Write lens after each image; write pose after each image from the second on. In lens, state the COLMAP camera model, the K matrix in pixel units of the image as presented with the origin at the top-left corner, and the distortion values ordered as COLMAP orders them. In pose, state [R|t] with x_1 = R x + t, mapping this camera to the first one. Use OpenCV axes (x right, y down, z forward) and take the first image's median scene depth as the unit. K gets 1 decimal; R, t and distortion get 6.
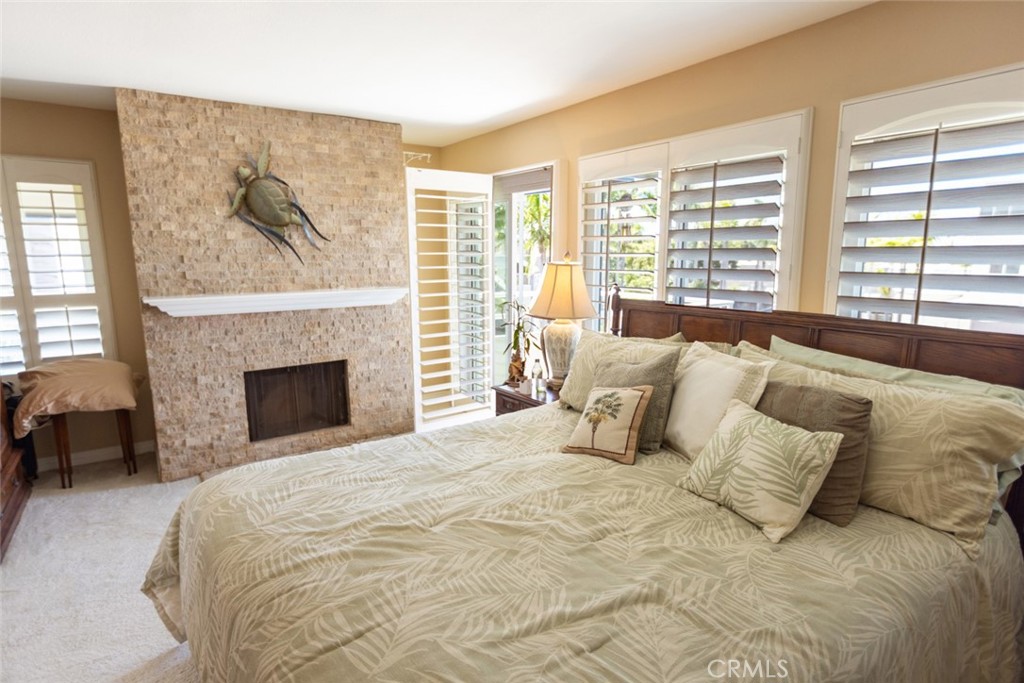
lens RADIAL K [[561.7, 0, 512.0], [0, 561.7, 341.5], [0, 0, 1]] dist [0.002624, 0.000029]
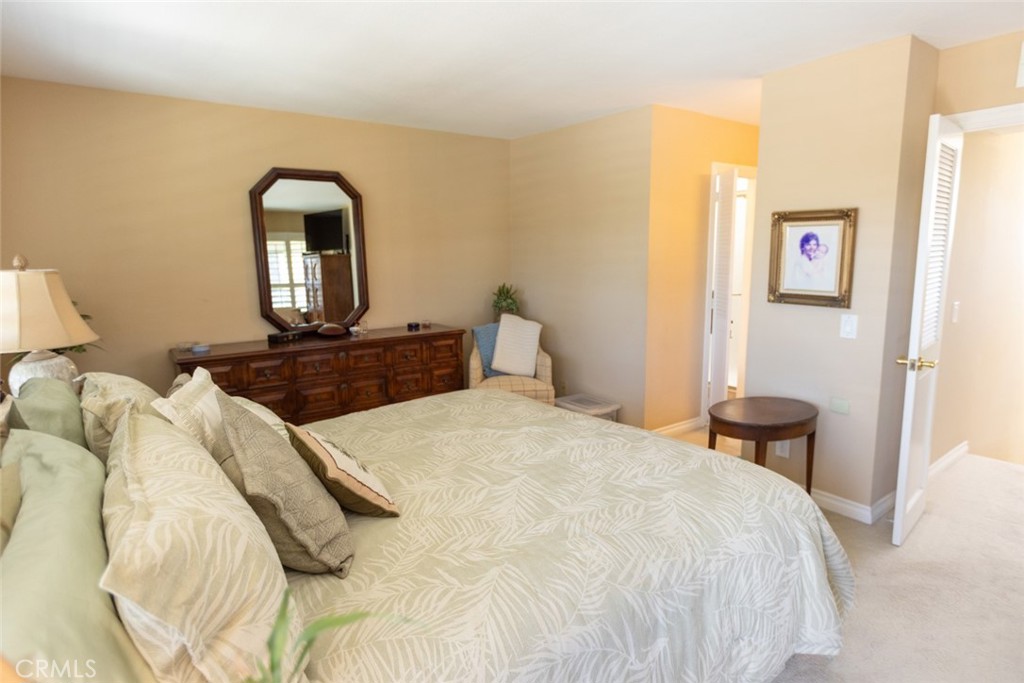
lens RADIAL K [[559.5, 0, 508.3], [0, 559.5, 338.5], [0, 0, 1]] dist [0.010255, -0.000103]
pose [[-0.999384, 0.029199, -0.019469, -0.031800], [0.021923, 0.952619, 0.303376, -0.155759], [0.027405, 0.302762, -0.952672, 1.003073]]
